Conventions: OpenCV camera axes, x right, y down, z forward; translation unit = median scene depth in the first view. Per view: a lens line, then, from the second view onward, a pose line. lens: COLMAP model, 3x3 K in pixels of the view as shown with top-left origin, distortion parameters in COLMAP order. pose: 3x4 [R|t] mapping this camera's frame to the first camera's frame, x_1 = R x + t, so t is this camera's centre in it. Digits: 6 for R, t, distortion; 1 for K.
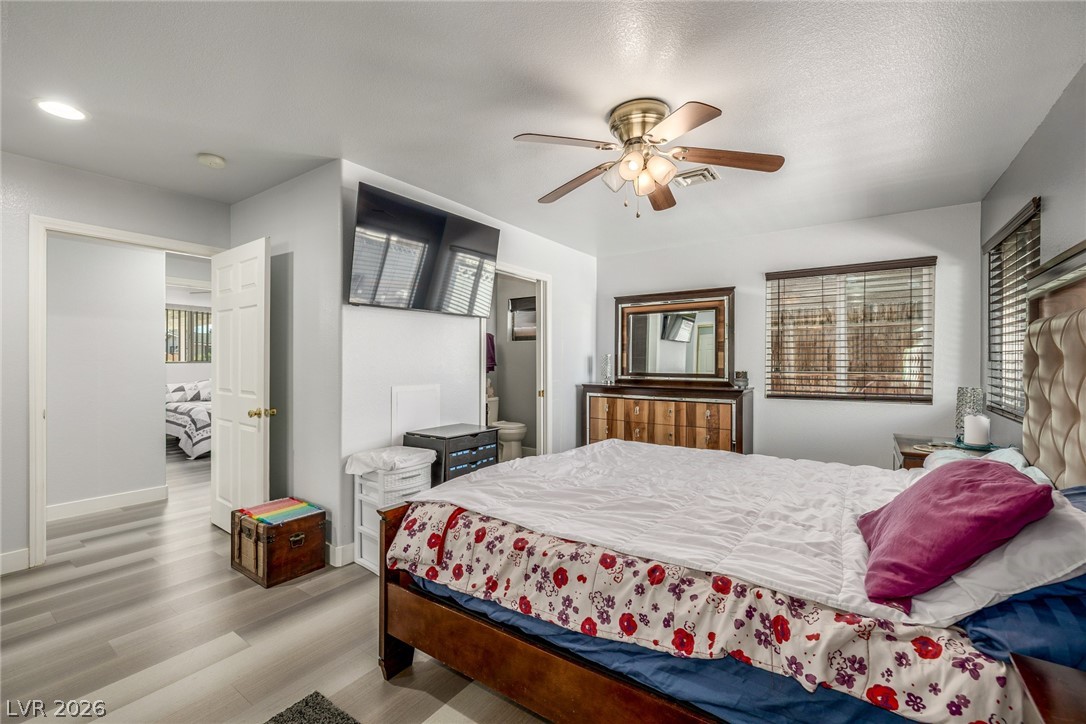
lens RADIAL K [[456.2, 0, 533.7], [0, 456.2, 362.0], [0, 0, 1]] dist [0.001446, -0.000840]
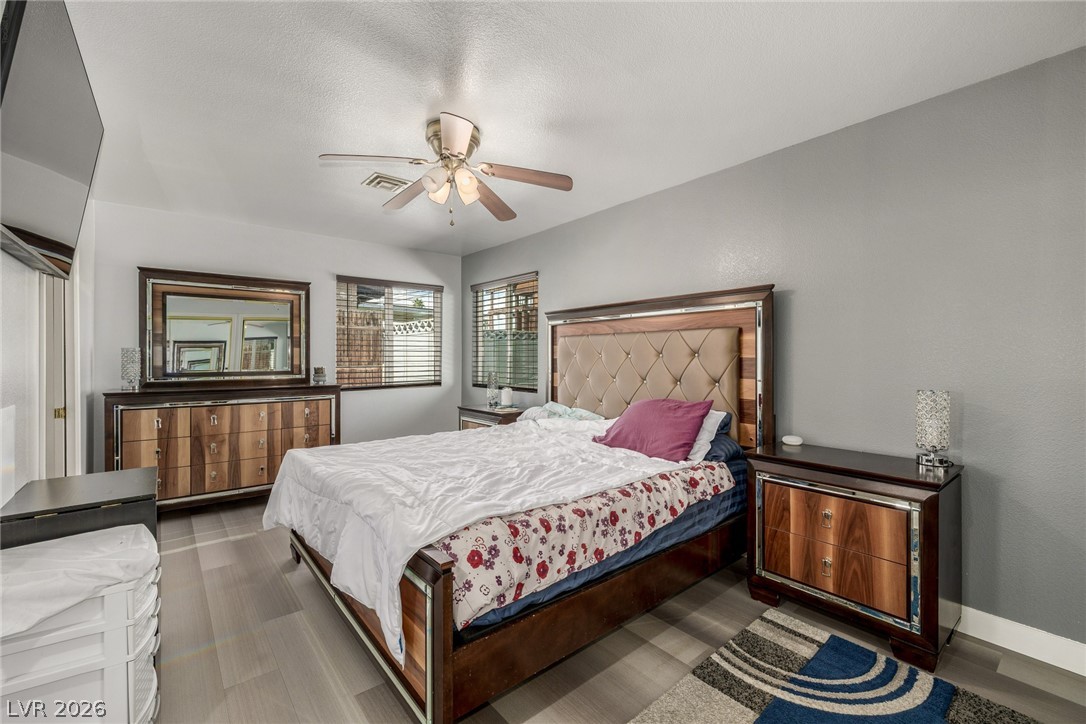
lens RADIAL K [[456.2, 0, 533.0], [0, 456.2, 358.9], [0, 0, 1]] dist [0.001446, -0.000840]
pose [[0.271852, -0.005448, 0.962324, -1.078649], [0.004011, 0.999982, 0.004528, -0.001711], [-0.962331, 0.002628, 0.271869, 0.721618]]
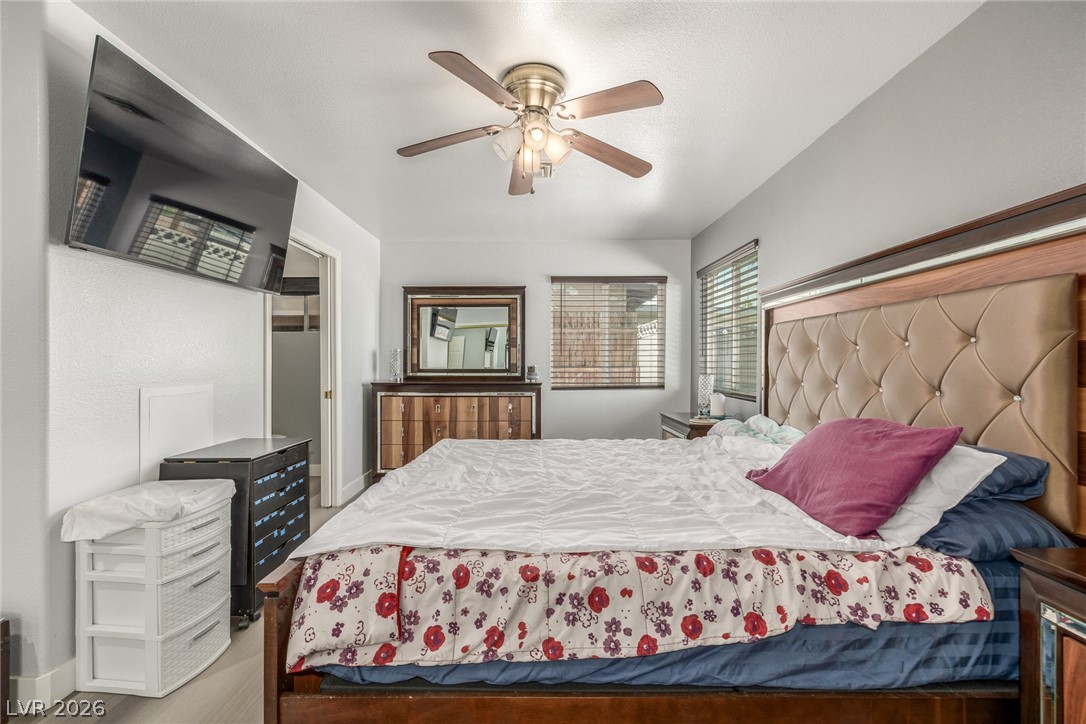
lens RADIAL K [[456.2, 0, 533.1], [0, 456.2, 366.5], [0, 0, 1]] dist [0.001446, -0.000840]
pose [[0.820938, -0.006410, 0.570981, -0.420906], [0.002947, 0.999971, 0.006989, 0.039363], [-0.571010, -0.004055, 0.820933, 0.330010]]
